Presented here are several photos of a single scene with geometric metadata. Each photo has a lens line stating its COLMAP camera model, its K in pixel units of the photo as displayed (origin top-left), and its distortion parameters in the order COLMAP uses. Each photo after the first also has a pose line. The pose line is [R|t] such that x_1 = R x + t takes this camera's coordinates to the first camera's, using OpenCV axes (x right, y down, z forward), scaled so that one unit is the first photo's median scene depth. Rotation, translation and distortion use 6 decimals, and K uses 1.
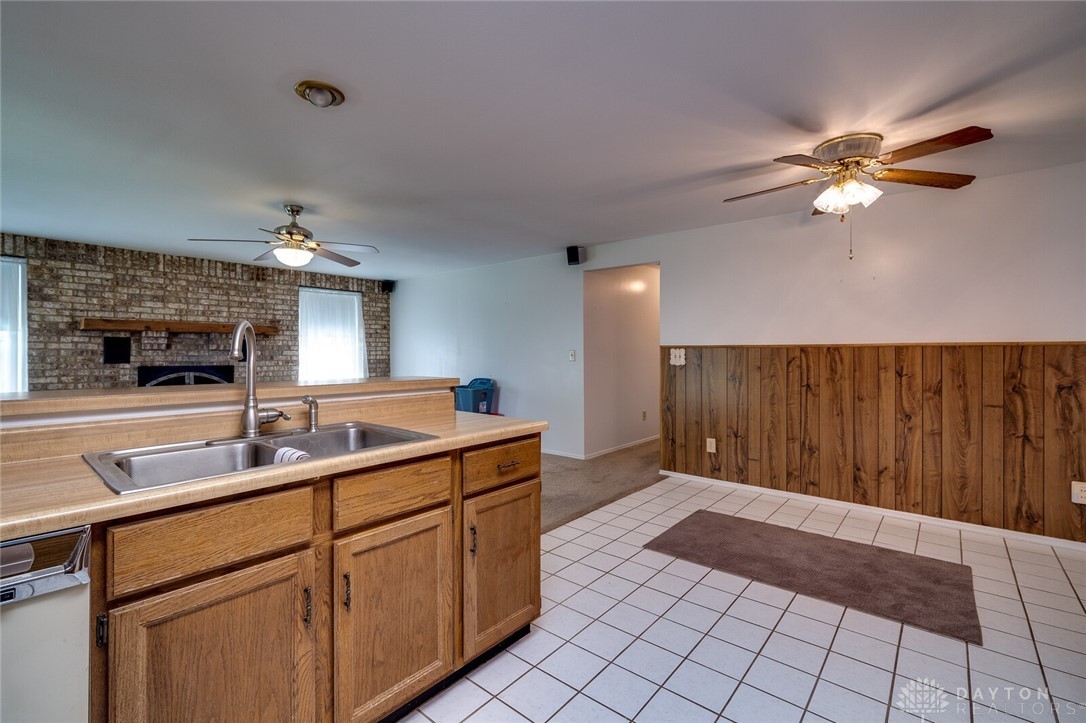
lens RADIAL K [[473.3, 0, 542.0], [0, 473.3, 354.7], [0, 0, 1]] dist [0.002602, -0.000205]
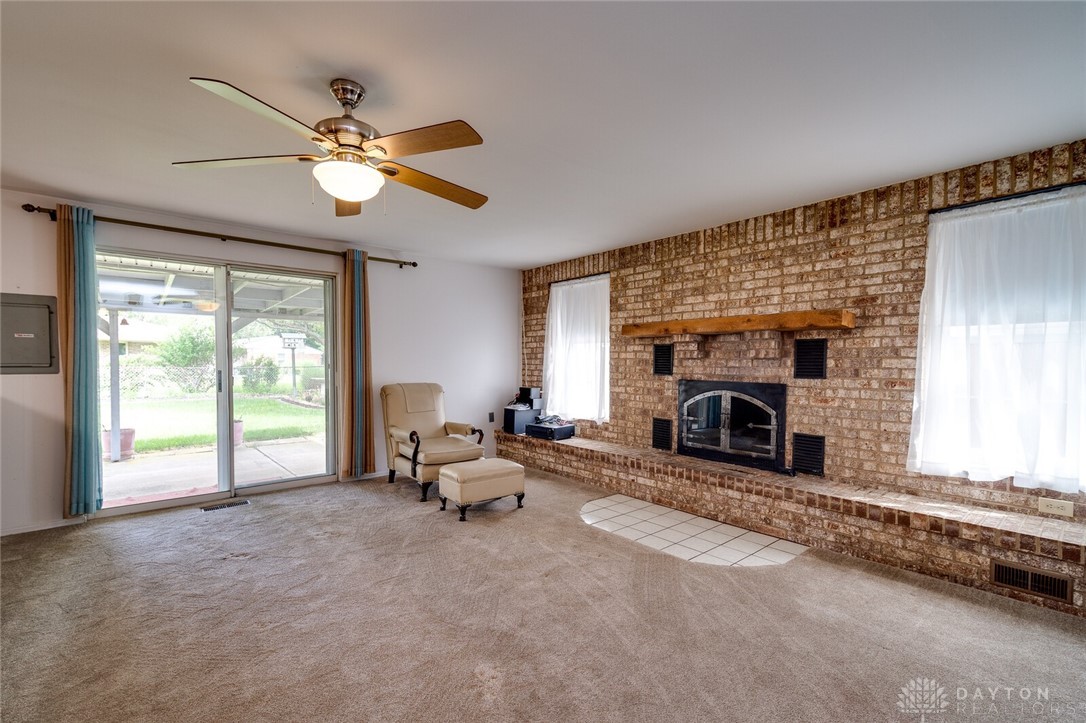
lens RADIAL K [[473.3, 0, 547.4], [0, 473.3, 375.1], [0, 0, 1]] dist [0.002602, -0.000205]
pose [[-0.158222, 0.031136, -0.986913, -0.020044], [-0.002508, 0.999487, 0.031935, -0.007237], [0.987400, 0.007528, -0.158062, 0.849017]]
